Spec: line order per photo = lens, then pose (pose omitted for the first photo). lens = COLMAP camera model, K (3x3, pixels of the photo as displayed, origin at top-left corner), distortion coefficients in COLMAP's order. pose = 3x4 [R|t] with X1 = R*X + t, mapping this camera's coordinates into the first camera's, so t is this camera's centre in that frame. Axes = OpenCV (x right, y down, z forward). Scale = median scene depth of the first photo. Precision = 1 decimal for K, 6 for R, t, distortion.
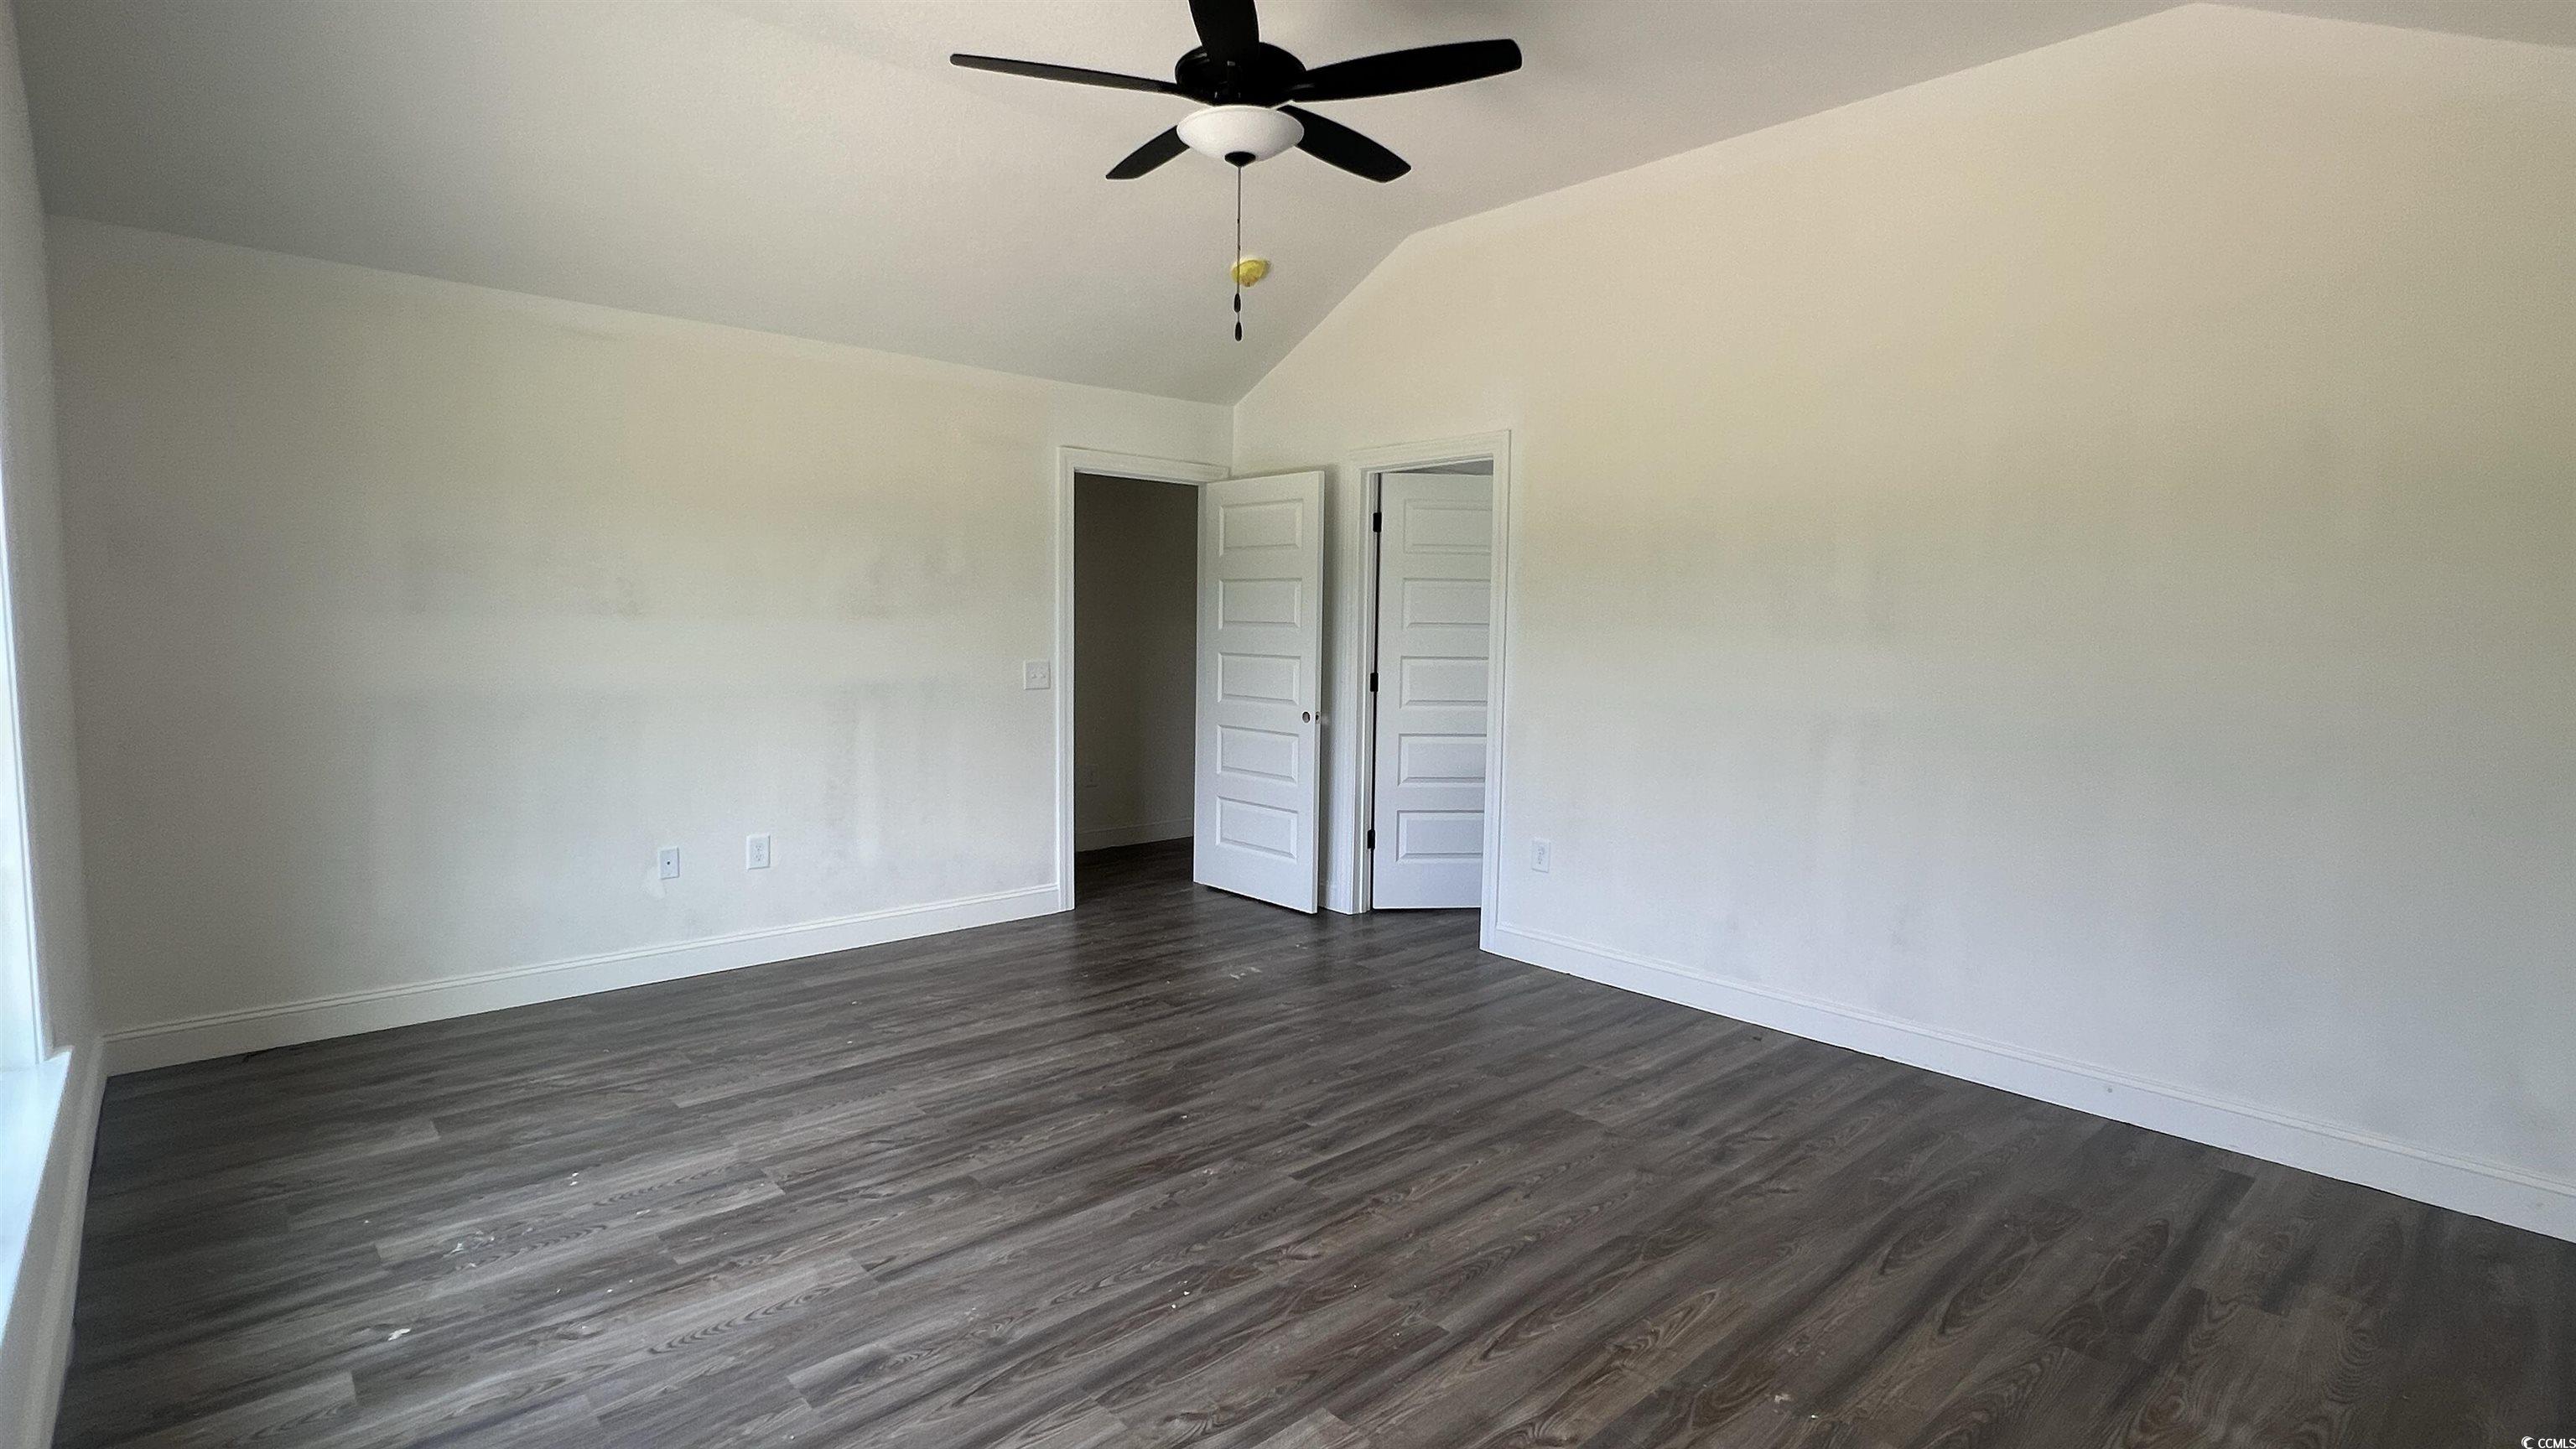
lens RADIAL K [[1221.1, 0, 1281.0], [0, 1221.1, 720.5], [0, 0, 1]] dist [0.000660, -0.000127]
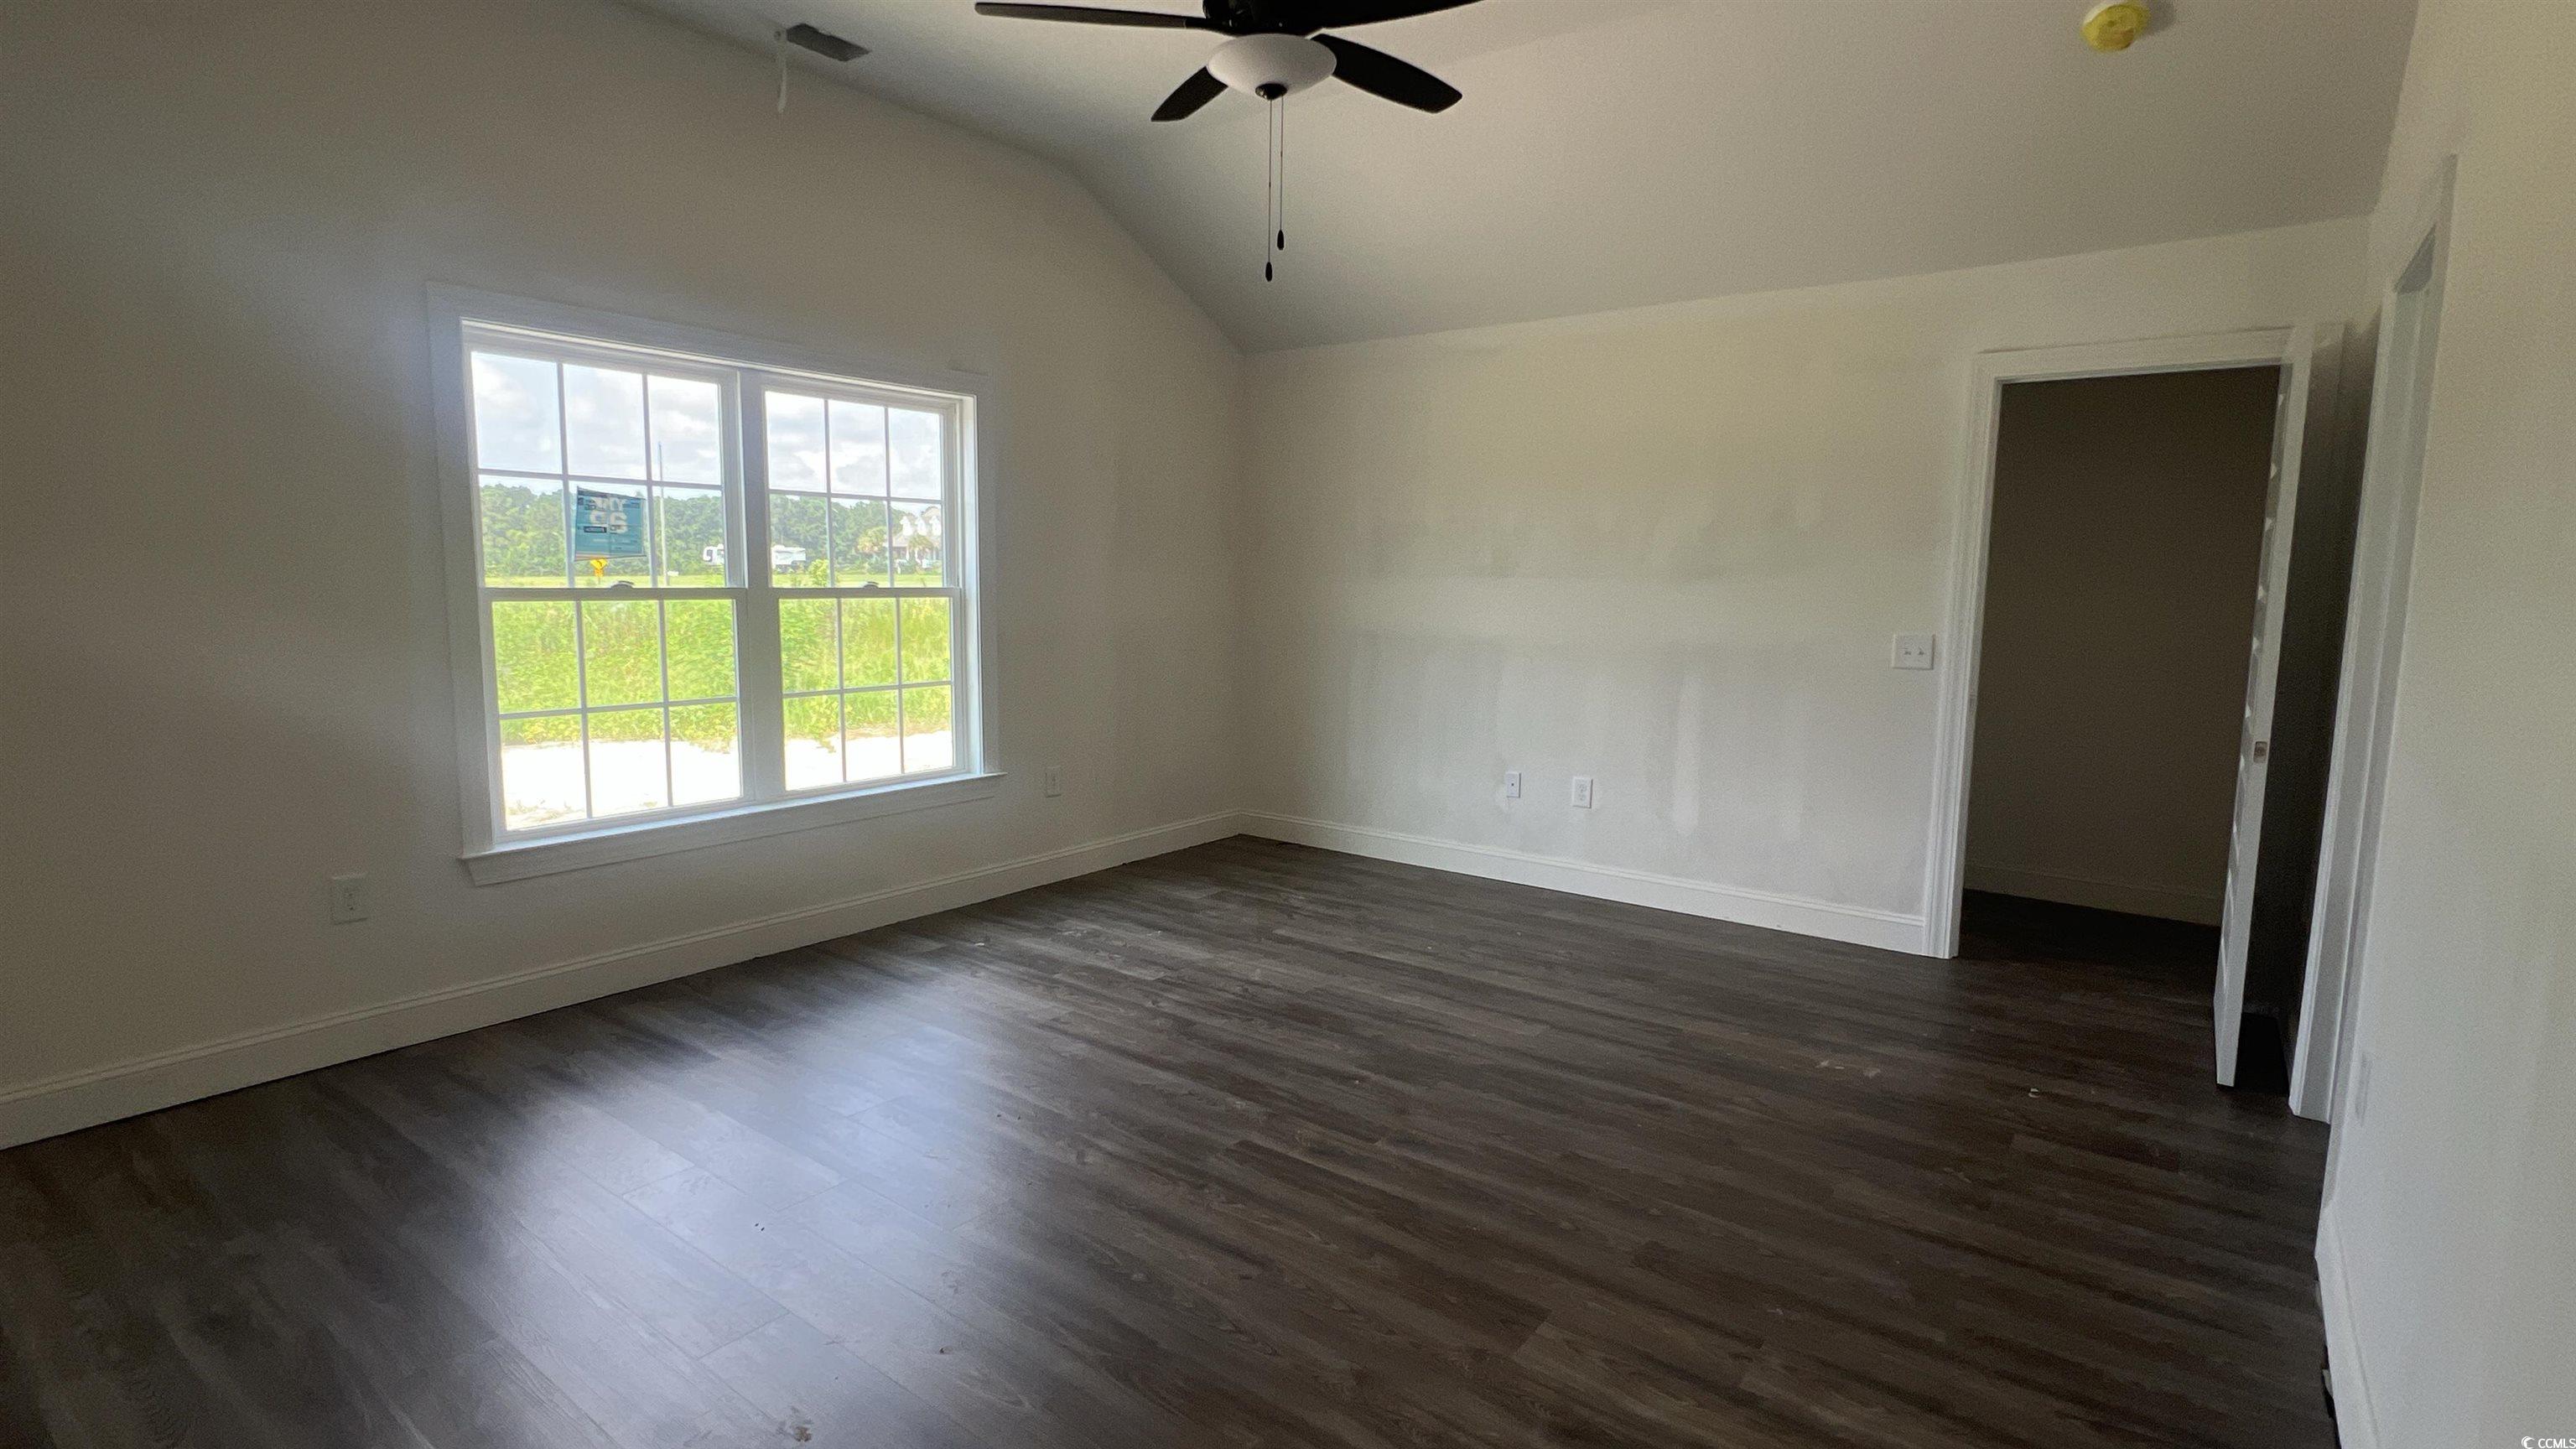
lens RADIAL K [[1221.1, 0, 1281.0], [0, 1221.1, 720.5], [0, 0, 1]] dist [0.000660, -0.000127]
pose [[0.189358, 0.106445, -0.976121, 0.781971], [-0.090925, 0.991736, 0.090510, -0.041745], [0.977689, 0.071615, 0.197472, 0.685639]]
